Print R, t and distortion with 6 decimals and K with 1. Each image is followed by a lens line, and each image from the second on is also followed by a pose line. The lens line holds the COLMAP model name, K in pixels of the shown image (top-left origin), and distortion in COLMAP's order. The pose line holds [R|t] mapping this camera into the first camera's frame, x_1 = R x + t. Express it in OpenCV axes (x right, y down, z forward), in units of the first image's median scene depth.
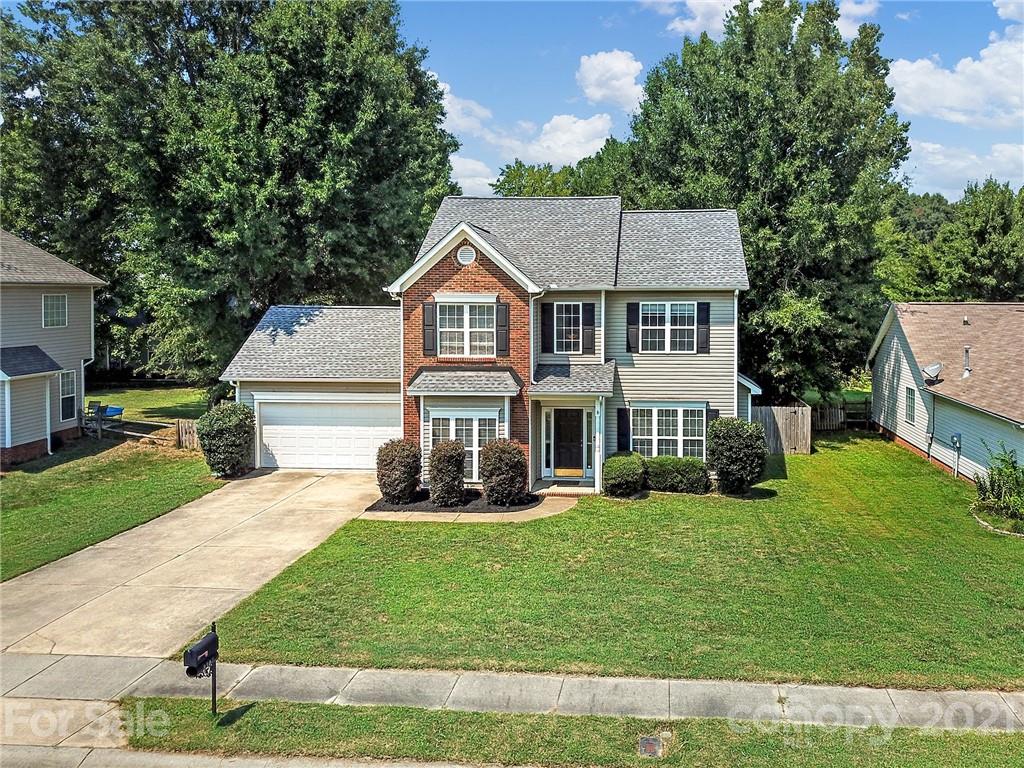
lens RADIAL K [[819.1, 0, 596.4], [0, 819.1, 288.4], [0, 0, 1]] dist [0.005230, -0.002877]
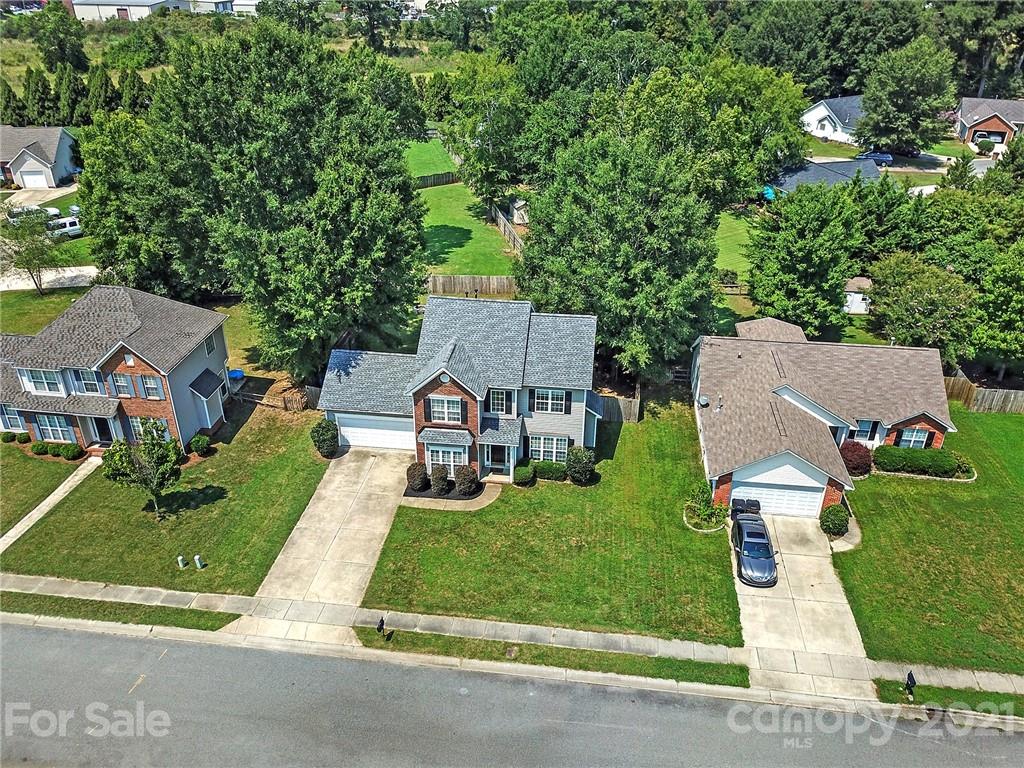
lens RADIAL K [[811.7, 0, 507.6], [0, 811.7, 349.3], [0, 0, 1]] dist [0.022118, -0.001905]
pose [[0.998266, 0.030006, -0.050647, 0.082244], [-0.004230, 0.894681, 0.446686, -0.922270], [0.058716, -0.445697, 0.893256, -0.653289]]
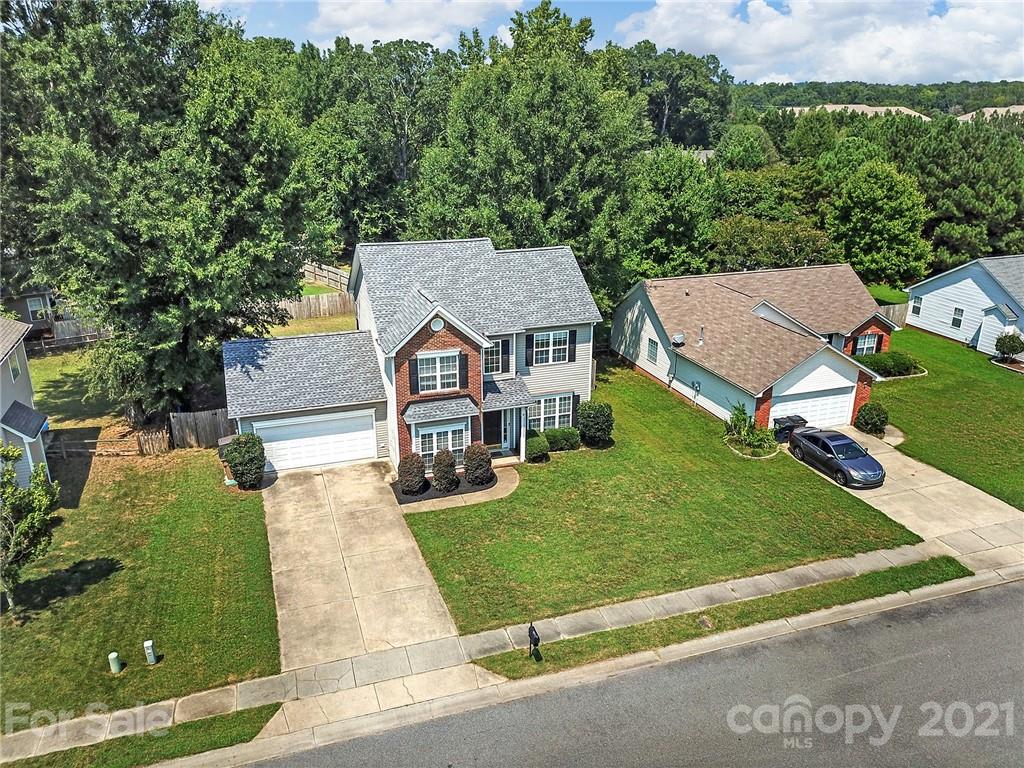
lens RADIAL K [[795.3, 0, 506.0], [0, 795.3, 378.4], [0, 0, 1]] dist [0.014225, -0.001093]
pose [[0.923742, -0.127573, 0.361146, -0.534584], [-0.001655, 0.941563, 0.336834, -0.399200], [-0.383012, -0.311745, 0.869550, -0.261746]]
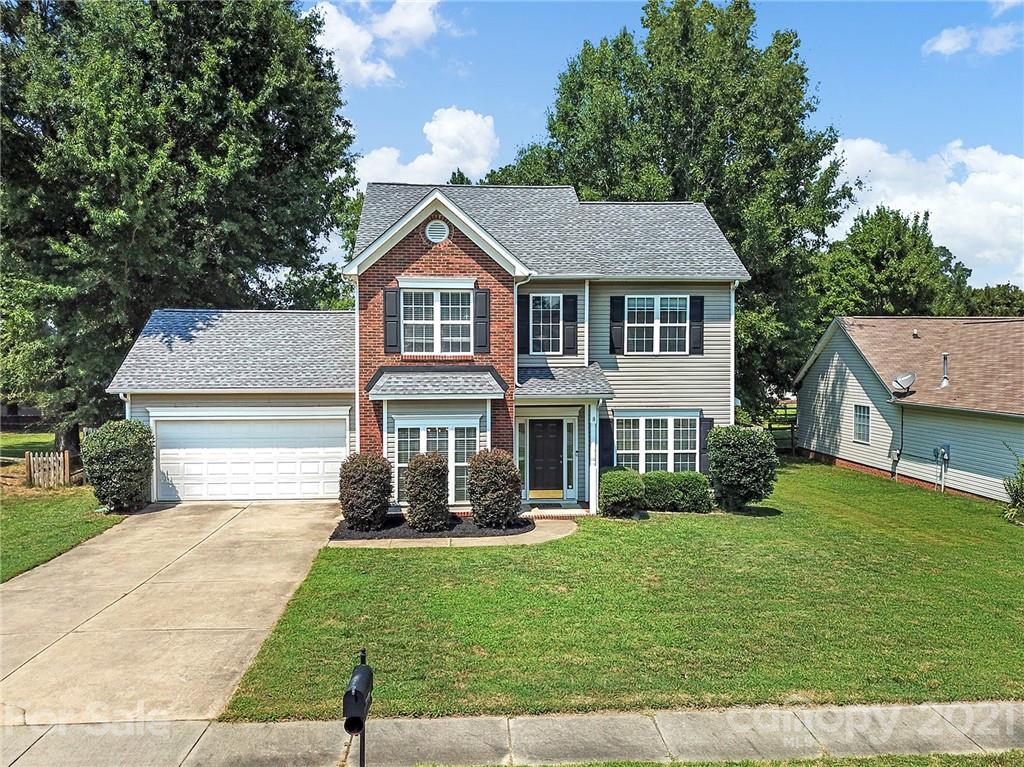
lens RADIAL K [[829.8, 0, 505.6], [0, 829.8, 358.7], [0, 0, 1]] dist [-0.006952, 0.008468]
pose [[0.990191, -0.002265, 0.139703, -0.198573], [0.001081, 0.999963, 0.008555, 0.077201], [-0.139718, -0.008320, 0.990156, 0.153017]]
